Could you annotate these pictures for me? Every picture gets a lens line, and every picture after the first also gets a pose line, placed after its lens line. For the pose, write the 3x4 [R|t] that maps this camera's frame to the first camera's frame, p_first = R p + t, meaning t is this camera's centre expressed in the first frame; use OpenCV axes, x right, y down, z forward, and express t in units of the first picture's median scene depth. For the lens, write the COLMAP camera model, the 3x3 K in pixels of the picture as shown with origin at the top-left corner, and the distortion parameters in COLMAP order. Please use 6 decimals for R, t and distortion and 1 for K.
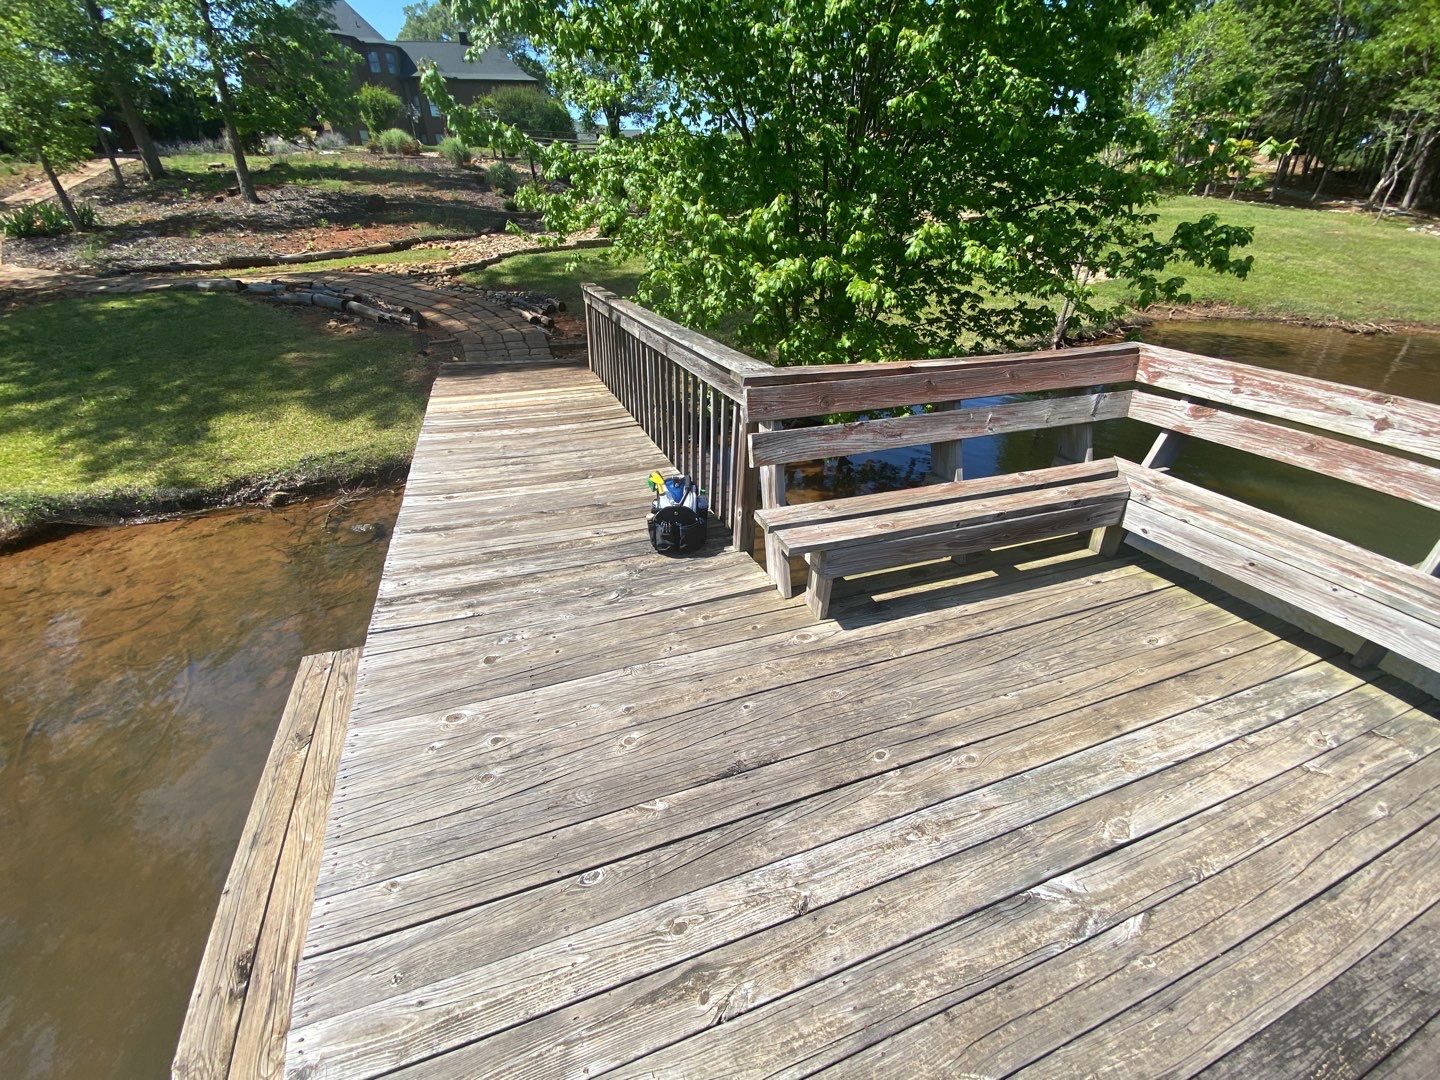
lens RADIAL K [[584.2, 0, 720.9], [0, 584.2, 533.7], [0, 0, 1]] dist [0.000071, -0.000051]
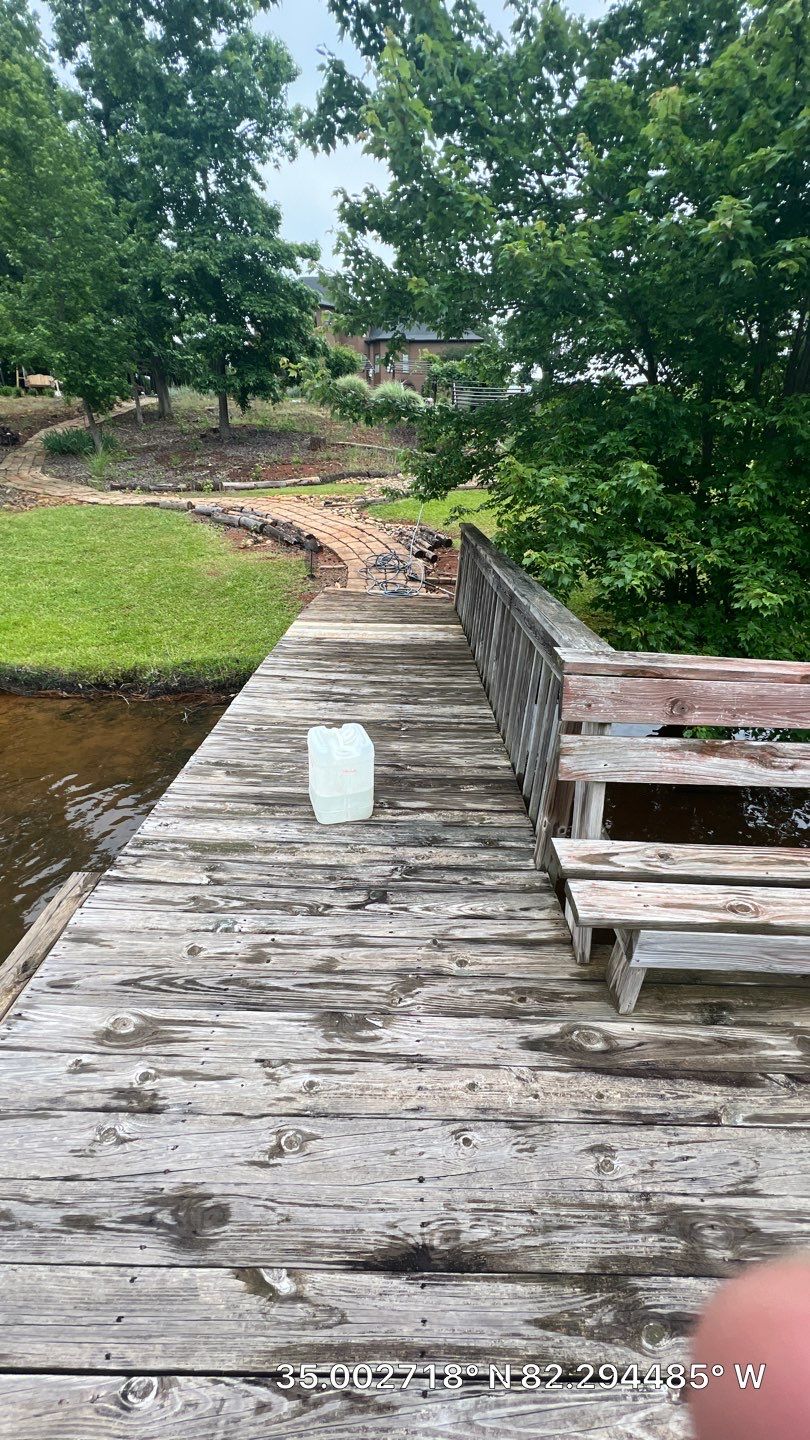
lens RADIAL K [[573.4, 0, 401.4], [0, 573.4, 719.6], [0, 0, 1]] dist [-0.000427, 0.000021]
pose [[0.935249, 0.163821, -0.313804, 0.080767], [-0.186011, 0.981653, -0.041909, -0.116428], [0.301181, 0.097567, 0.948562, 0.224870]]
